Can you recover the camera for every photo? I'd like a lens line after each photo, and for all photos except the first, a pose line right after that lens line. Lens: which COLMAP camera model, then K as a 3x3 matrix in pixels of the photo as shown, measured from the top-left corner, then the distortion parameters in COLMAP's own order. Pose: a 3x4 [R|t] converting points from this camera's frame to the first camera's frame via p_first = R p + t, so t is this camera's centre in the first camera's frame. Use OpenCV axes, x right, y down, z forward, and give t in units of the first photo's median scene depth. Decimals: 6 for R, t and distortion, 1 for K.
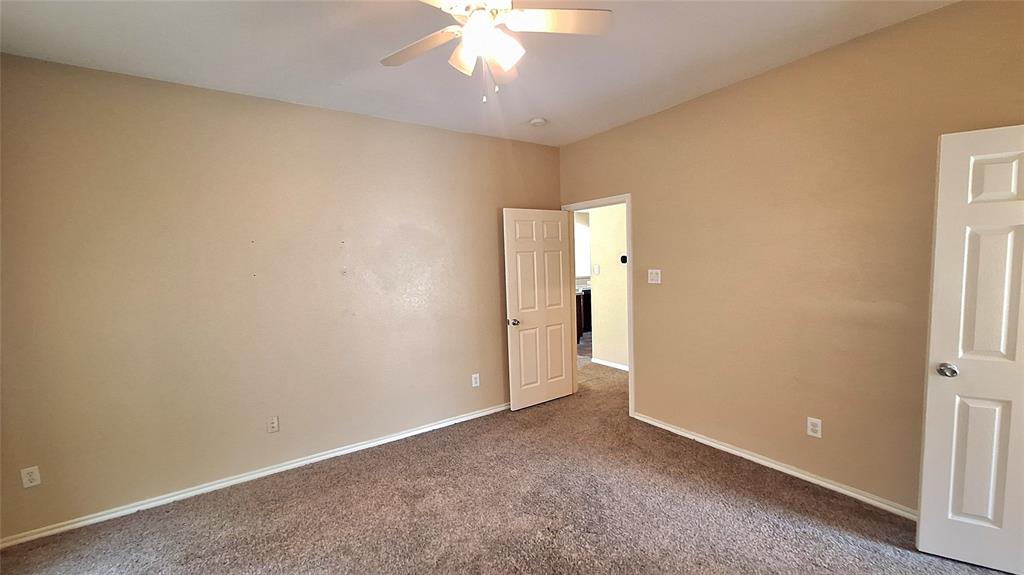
lens RADIAL K [[405.6, 0, 509.5], [0, 405.6, 292.1], [0, 0, 1]] dist [-0.002172, -0.000096]
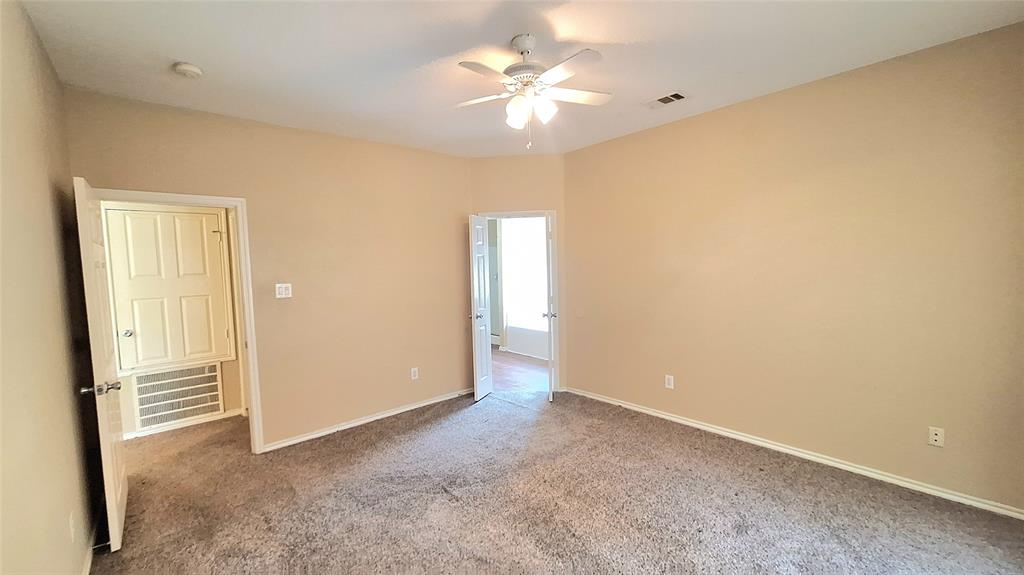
lens RADIAL K [[431.1, 0, 512.0], [0, 431.1, 287.5], [0, 0, 1]] dist [-0.000258, 0.000099]
pose [[-0.130062, -0.042204, 0.990607, -0.861268], [0.106635, 0.992703, 0.056294, -0.053619], [-0.985755, 0.112955, -0.124613, 0.692386]]
